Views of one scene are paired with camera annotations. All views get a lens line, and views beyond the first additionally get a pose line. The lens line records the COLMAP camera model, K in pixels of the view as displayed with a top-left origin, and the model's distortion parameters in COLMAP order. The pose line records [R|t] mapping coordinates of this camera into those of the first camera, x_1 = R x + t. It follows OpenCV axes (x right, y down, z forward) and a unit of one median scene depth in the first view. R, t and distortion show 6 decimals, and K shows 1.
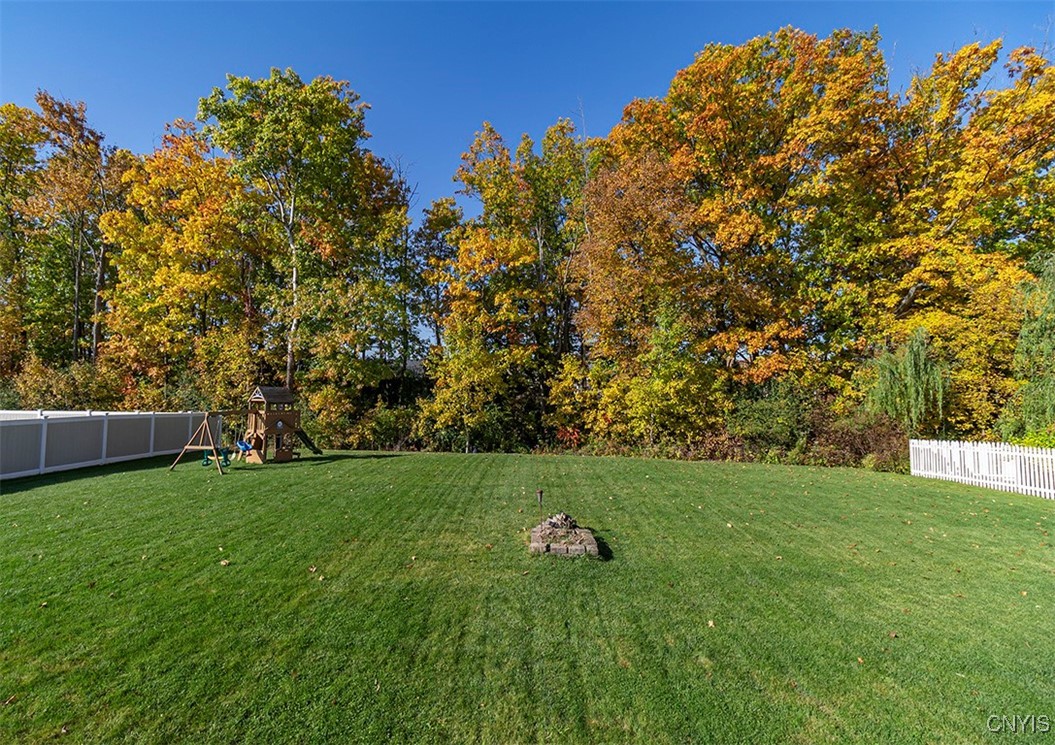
lens RADIAL K [[487.5, 0, 519.9], [0, 487.5, 359.1], [0, 0, 1]] dist [0.000751, -0.000417]
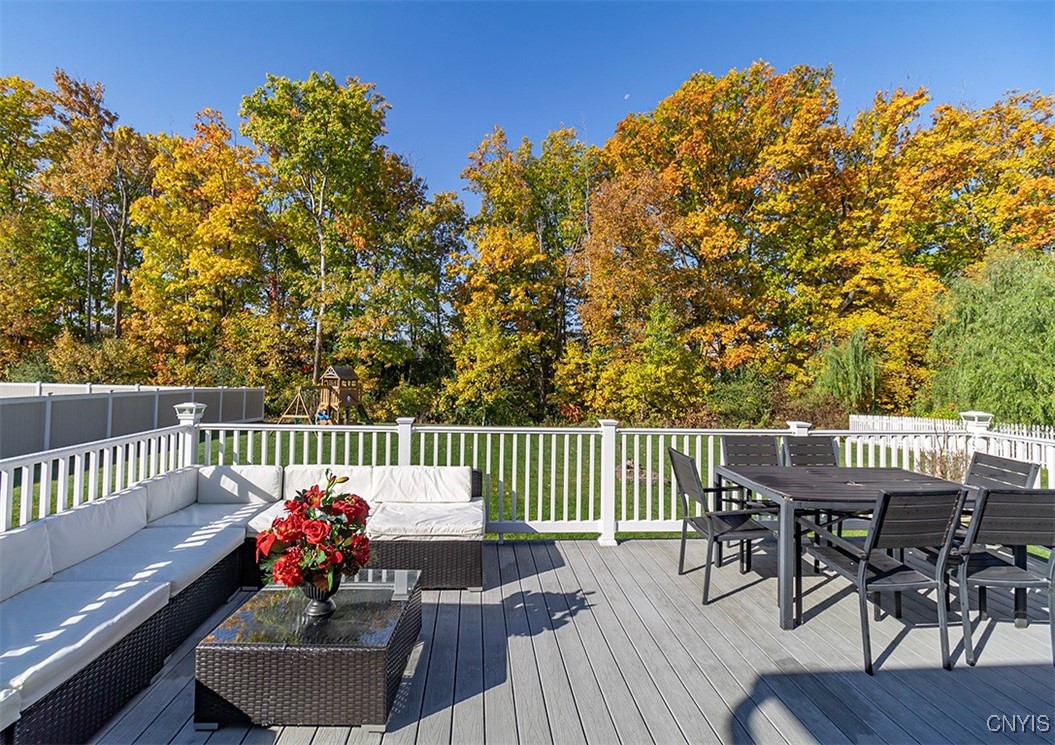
lens RADIAL K [[487.5, 0, 518.2], [0, 487.5, 353.6], [0, 0, 1]] dist [0.000751, -0.000417]
pose [[0.995249, 0.018073, 0.095673, -0.135742], [-0.020570, 0.999471, 0.025176, -0.007190], [-0.095167, -0.027024, 0.995094, -0.131235]]
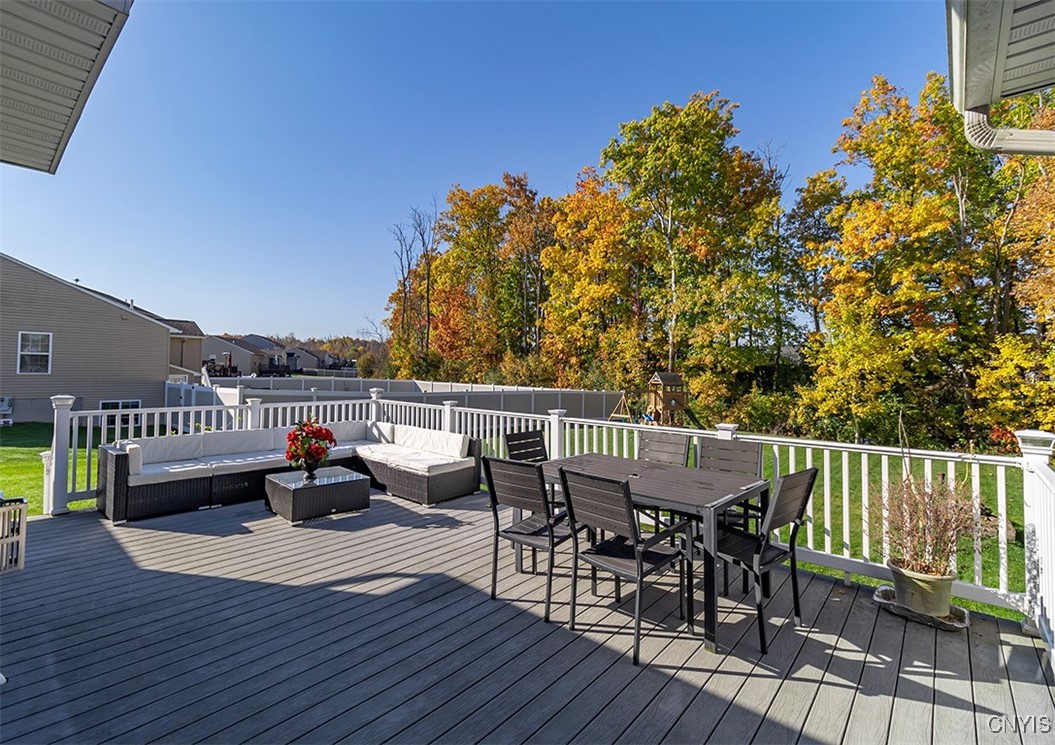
lens RADIAL K [[487.5, 0, 515.9], [0, 487.5, 354.7], [0, 0, 1]] dist [0.000751, -0.000417]
pose [[0.754792, -0.013402, -0.655827, 0.014218], [0.025301, 0.999642, 0.008692, -0.006087], [0.655476, -0.023153, 0.754861, -0.132289]]
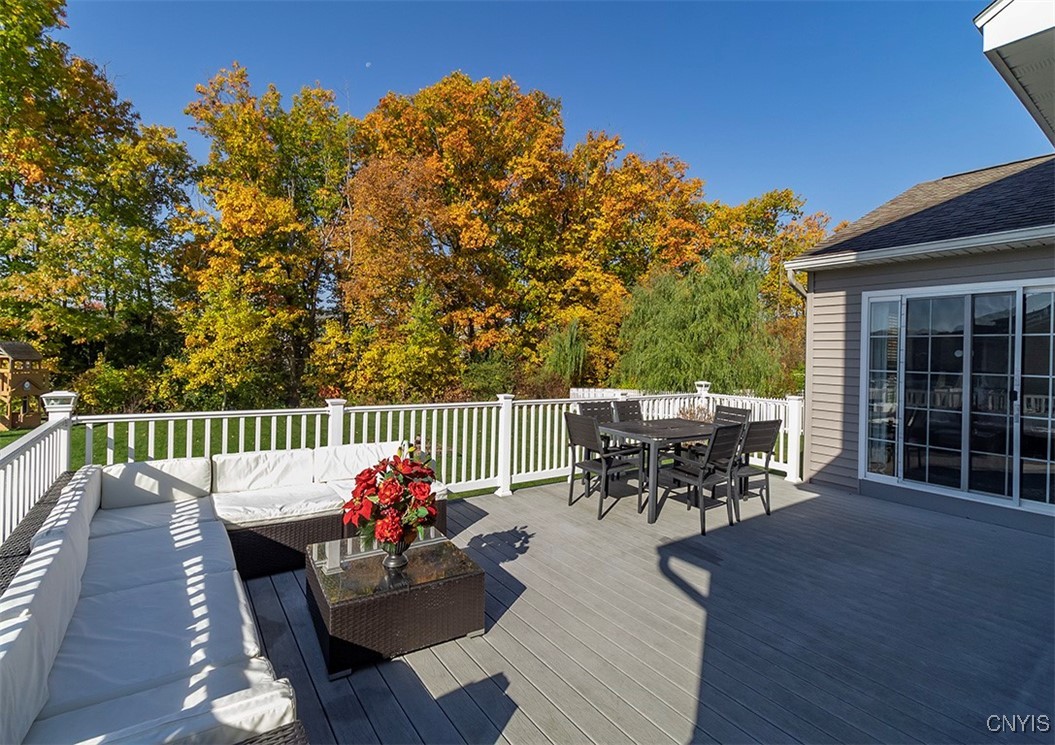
lens RADIAL K [[487.5, 0, 520.9], [0, 487.5, 353.2], [0, 0, 1]] dist [0.000751, -0.000417]
pose [[0.806408, 0.022204, 0.590942, -0.203099], [-0.059022, 0.997327, 0.043068, -0.007247], [-0.588406, -0.069609, 0.805564, -0.135210]]
